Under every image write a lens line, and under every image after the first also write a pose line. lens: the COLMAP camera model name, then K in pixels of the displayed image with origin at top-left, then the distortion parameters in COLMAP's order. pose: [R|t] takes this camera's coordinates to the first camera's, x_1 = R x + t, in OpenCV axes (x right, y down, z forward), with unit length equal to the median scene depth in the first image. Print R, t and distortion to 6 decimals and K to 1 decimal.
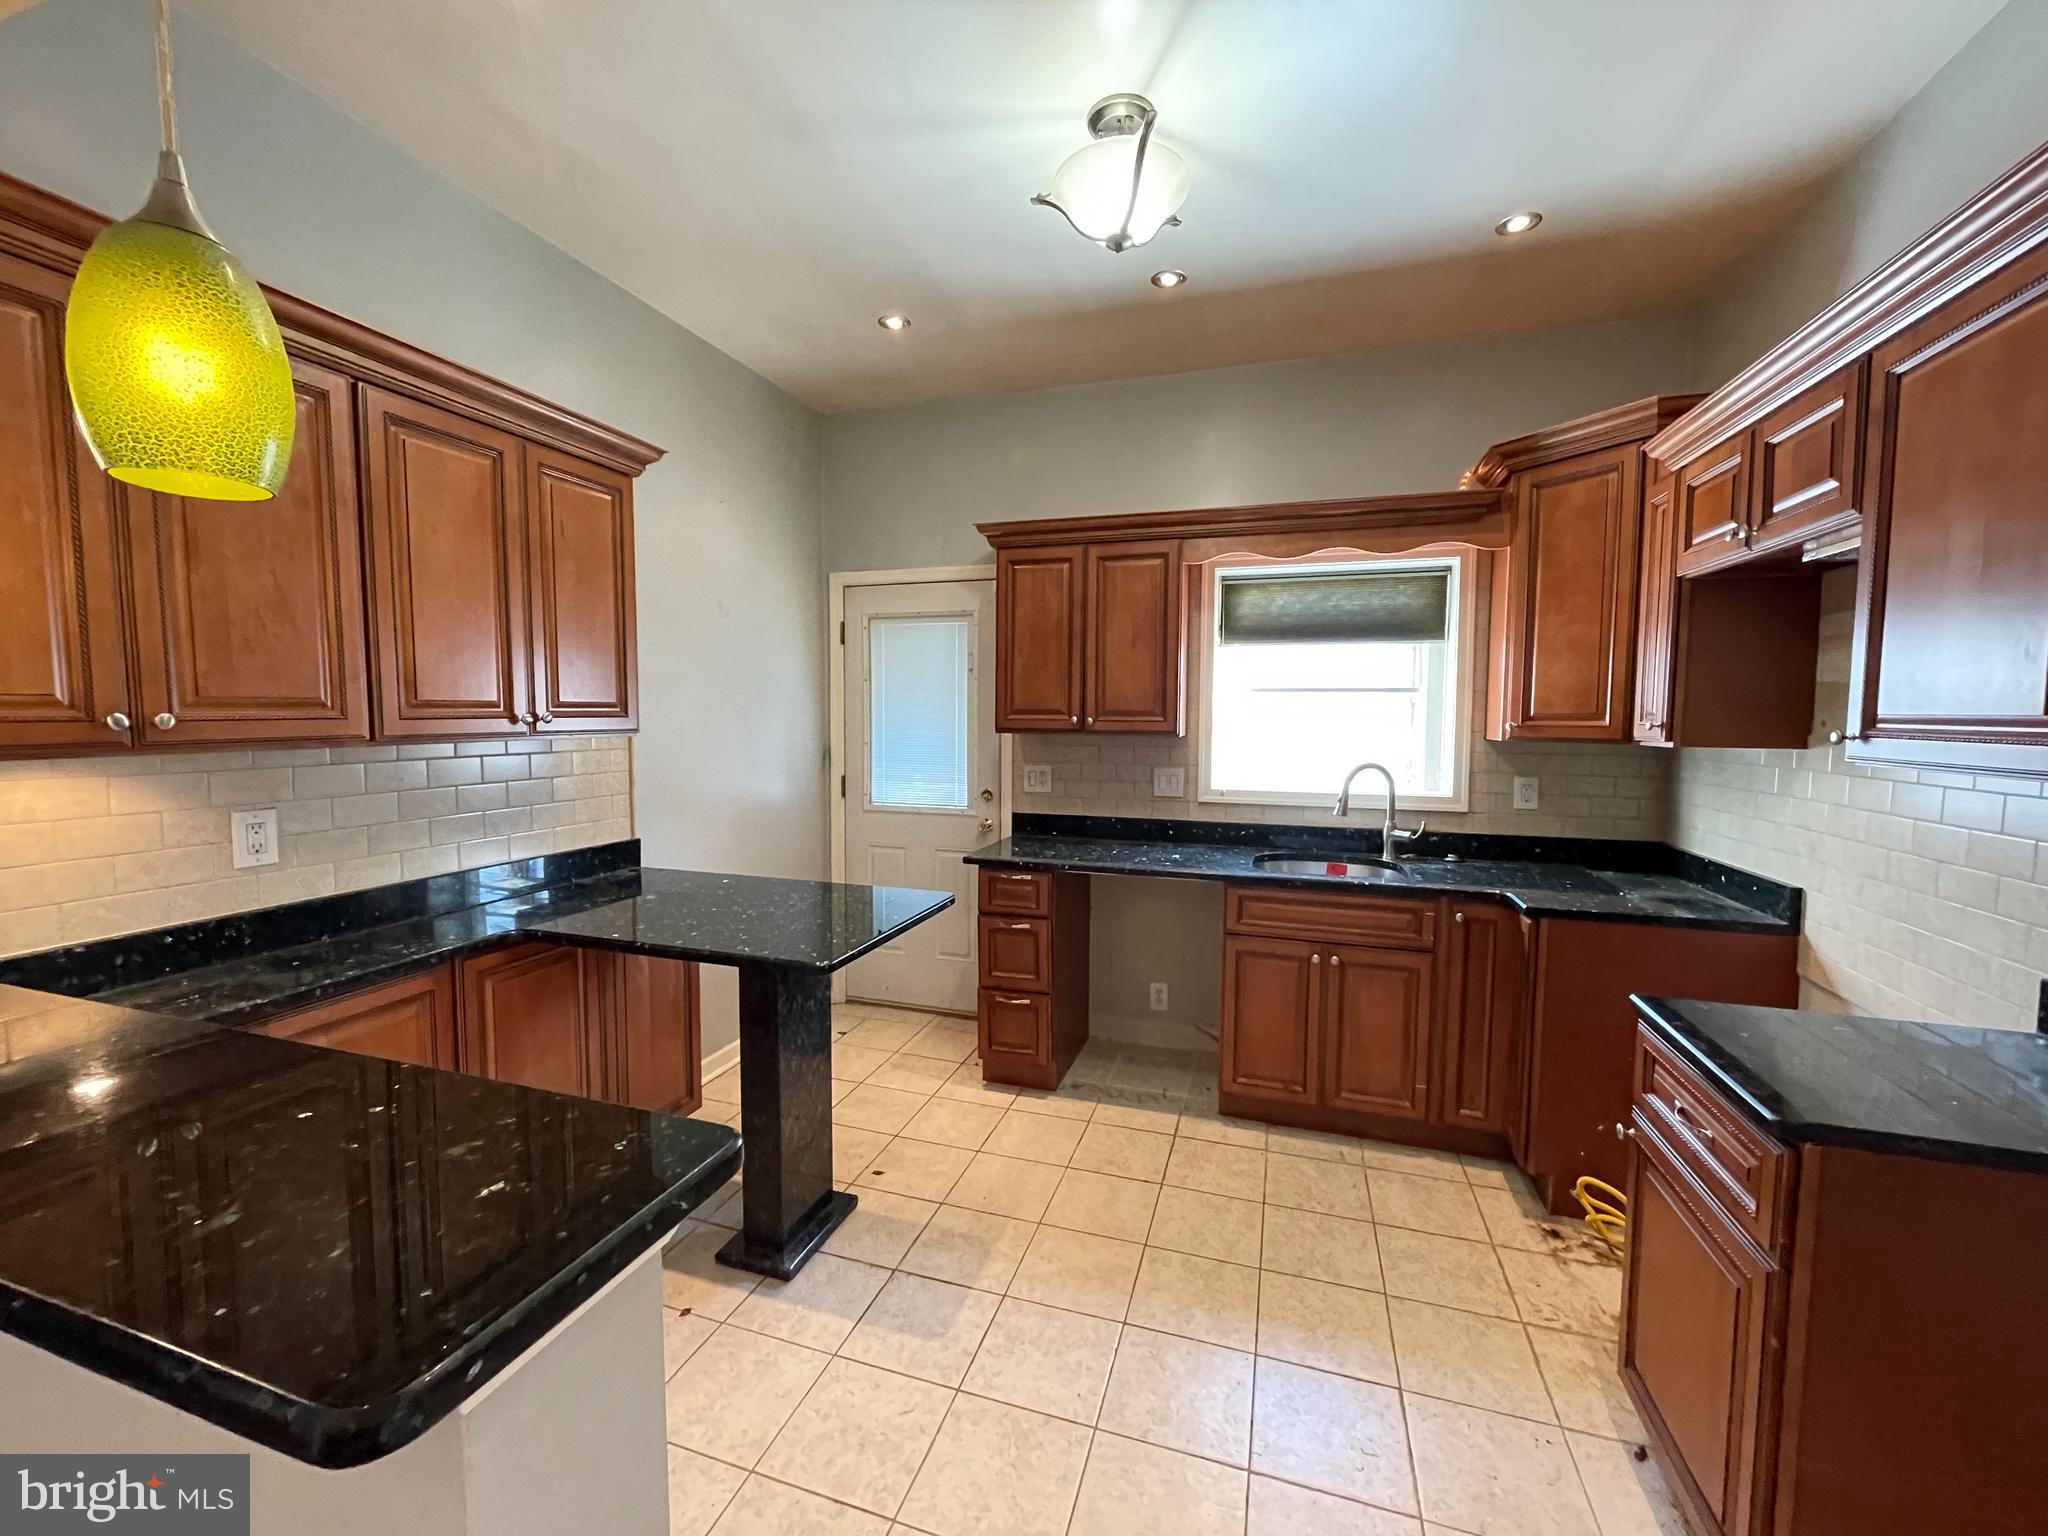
lens RADIAL K [[823.3, 0, 1020.1], [0, 823.3, 768.2], [0, 0, 1]] dist [-0.000598, 0.000162]
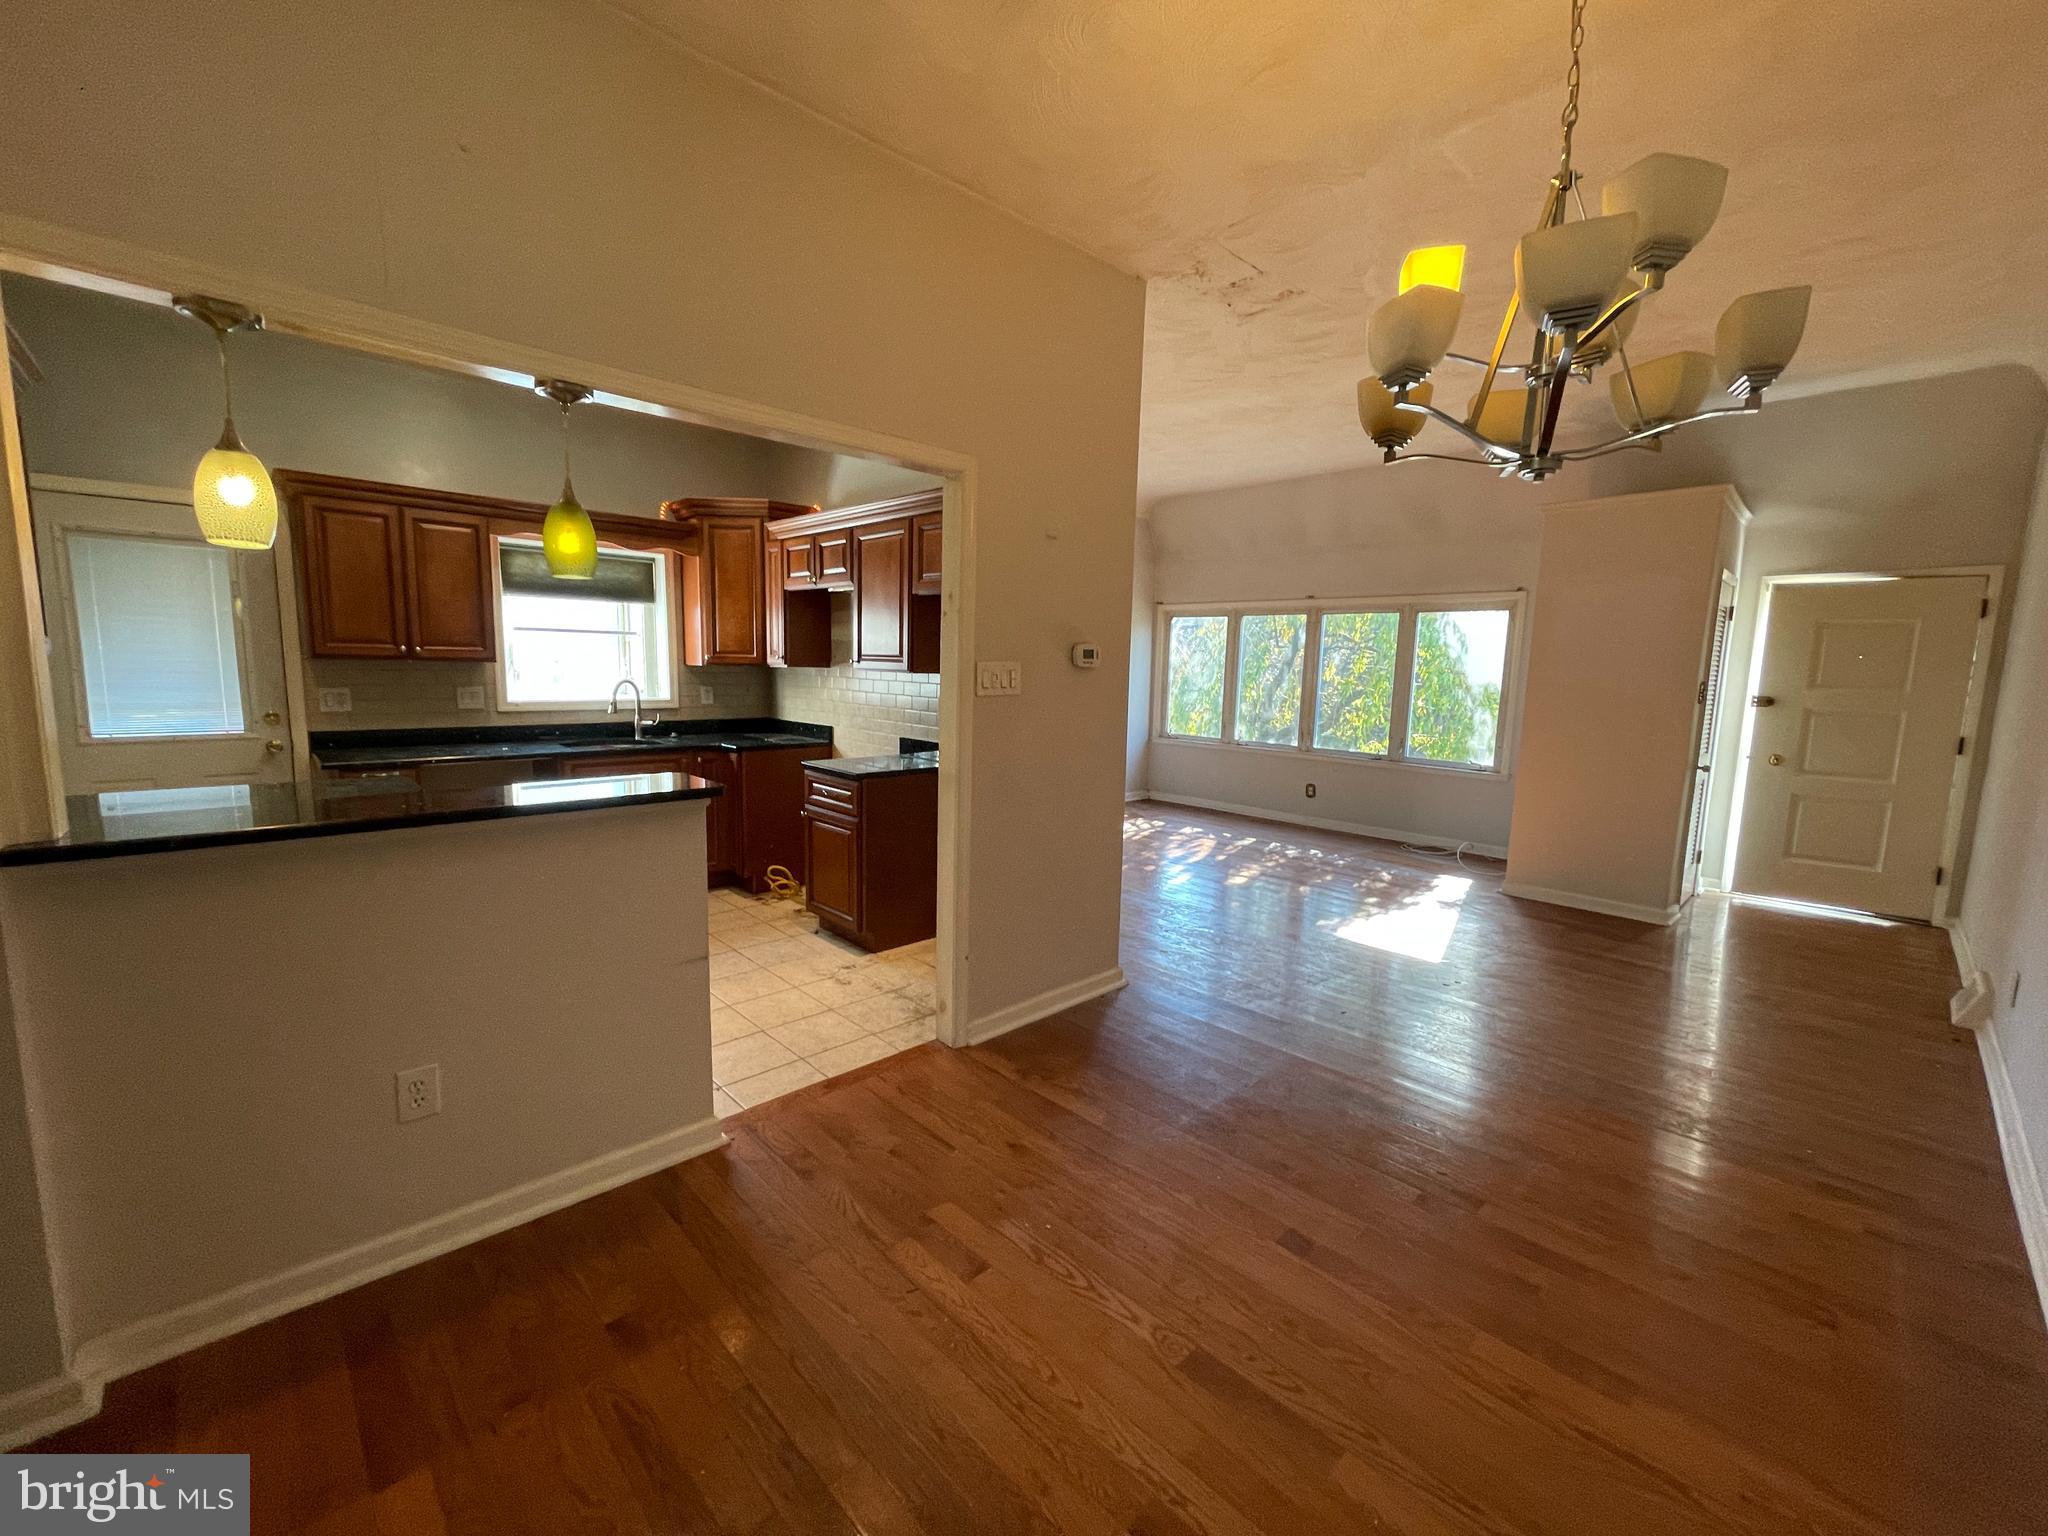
lens RADIAL K [[823.3, 0, 1020.1], [0, 823.3, 768.2], [0, 0, 1]] dist [-0.000598, 0.000162]
pose [[0.474425, -0.106696, 0.873806, -0.635360], [0.037757, 0.994180, 0.100894, 0.032729], [-0.879486, -0.014875, 0.475693, -0.441758]]
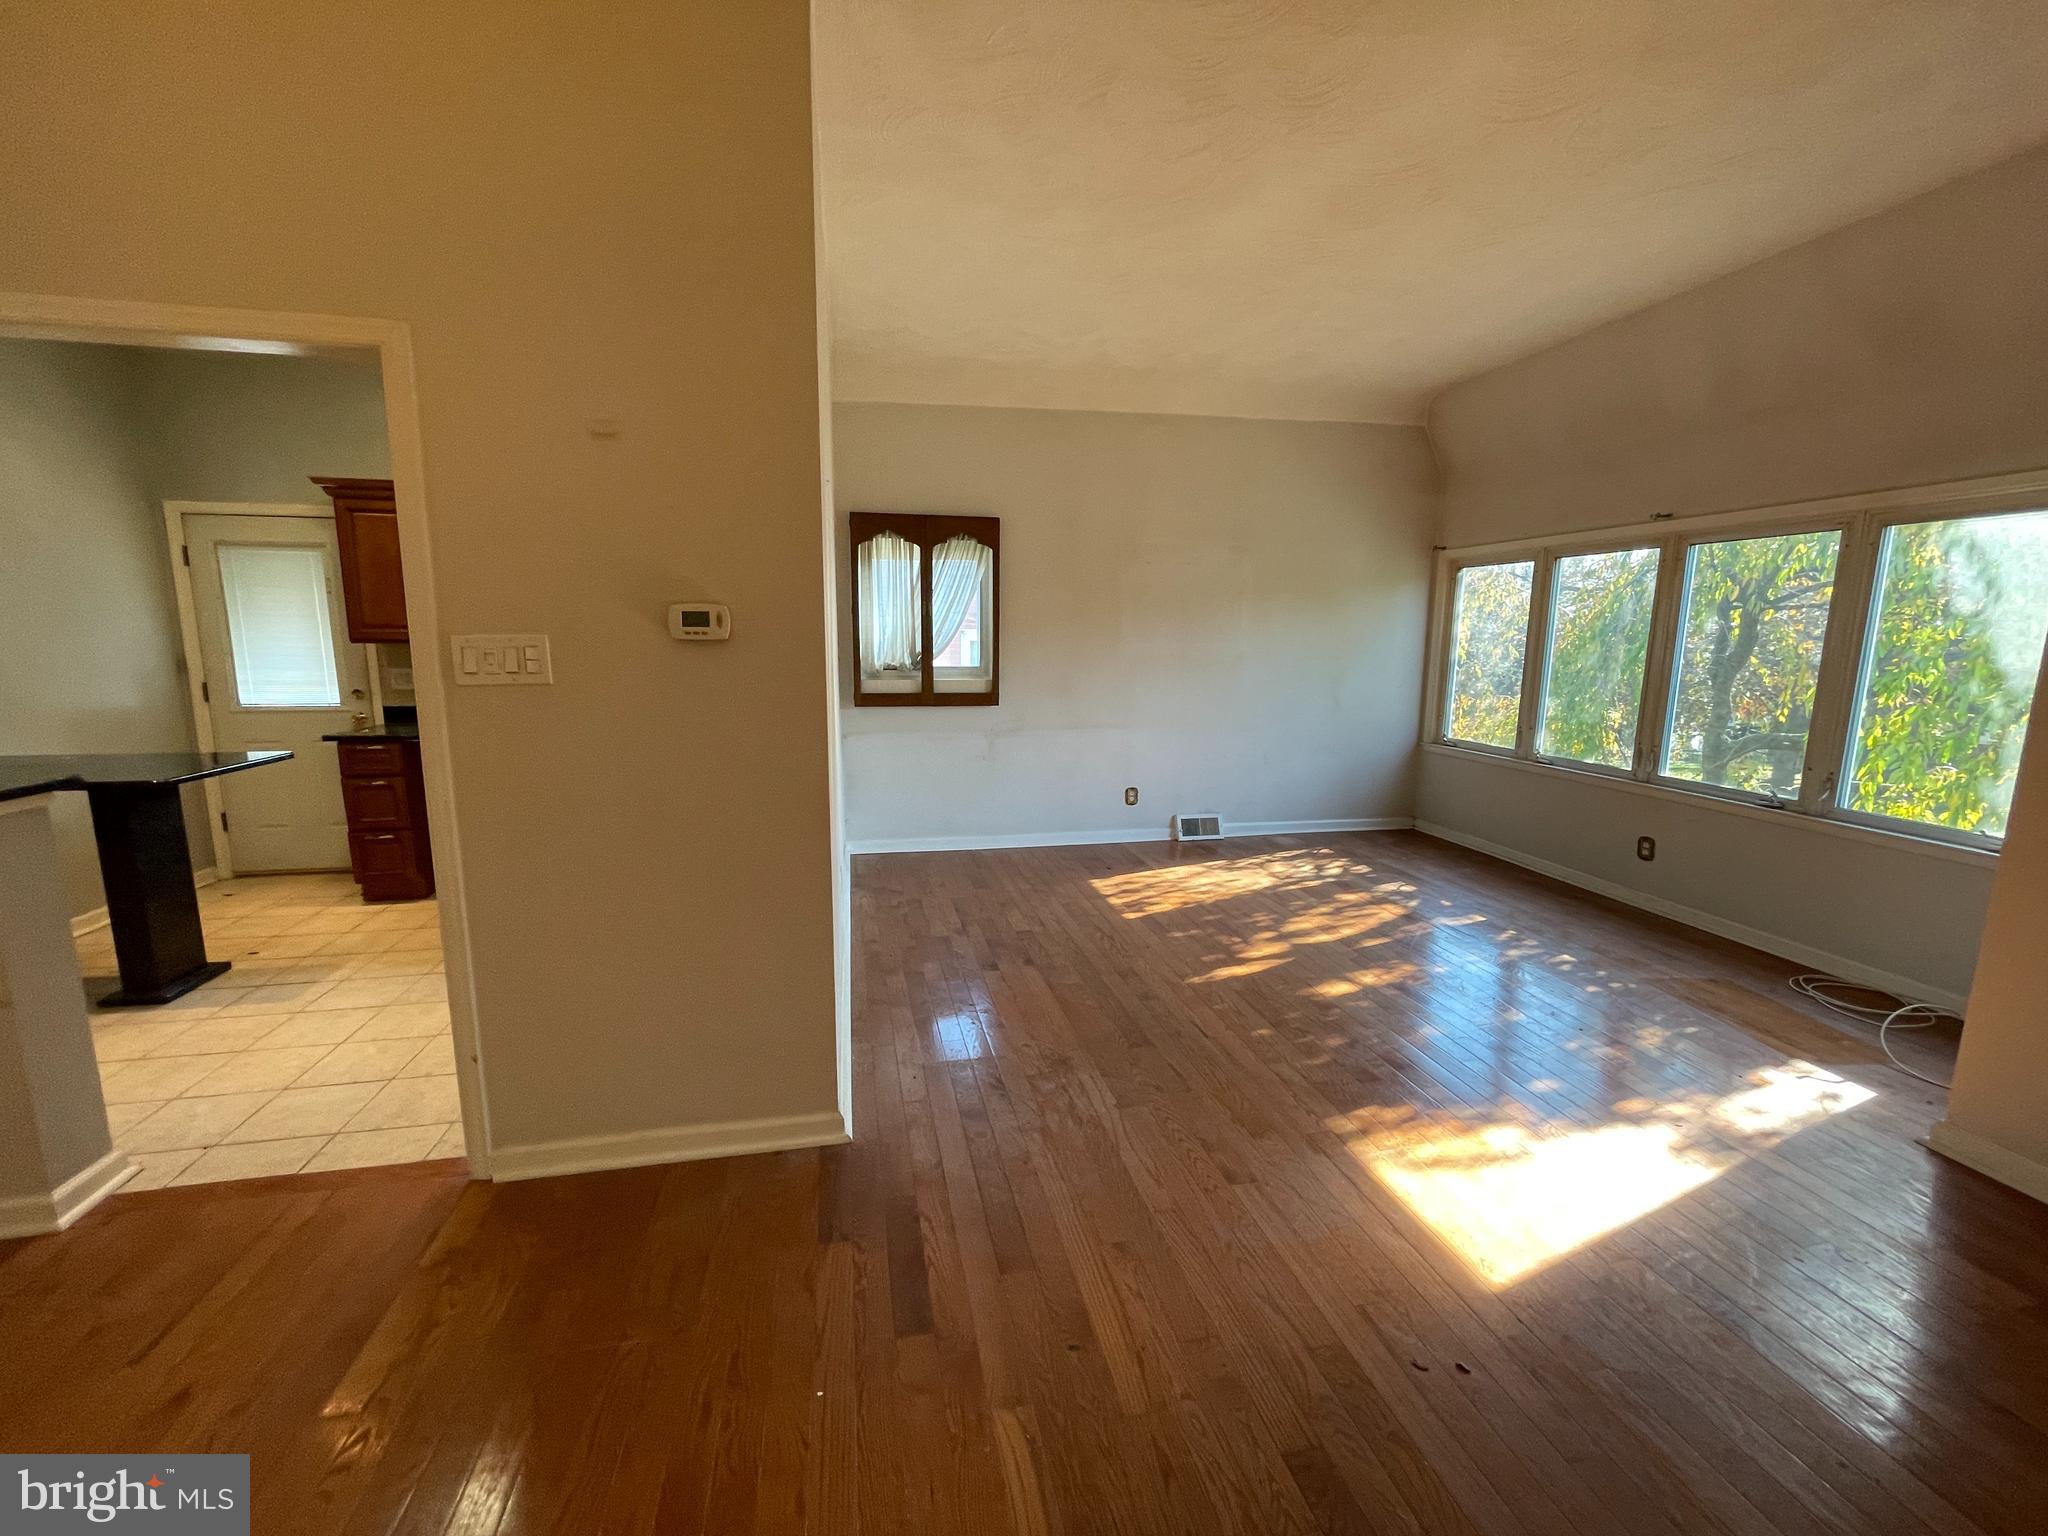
lens RADIAL K [[827.5, 0, 1024.0], [0, 827.5, 768.0], [0, 0, 1]] dist [-0.001356, -0.000490]
pose [[0.865831, -0.078406, 0.494155, 0.252076], [0.030650, 0.994102, 0.104027, 0.054954], [-0.499397, -0.074924, 0.863128, -0.732428]]
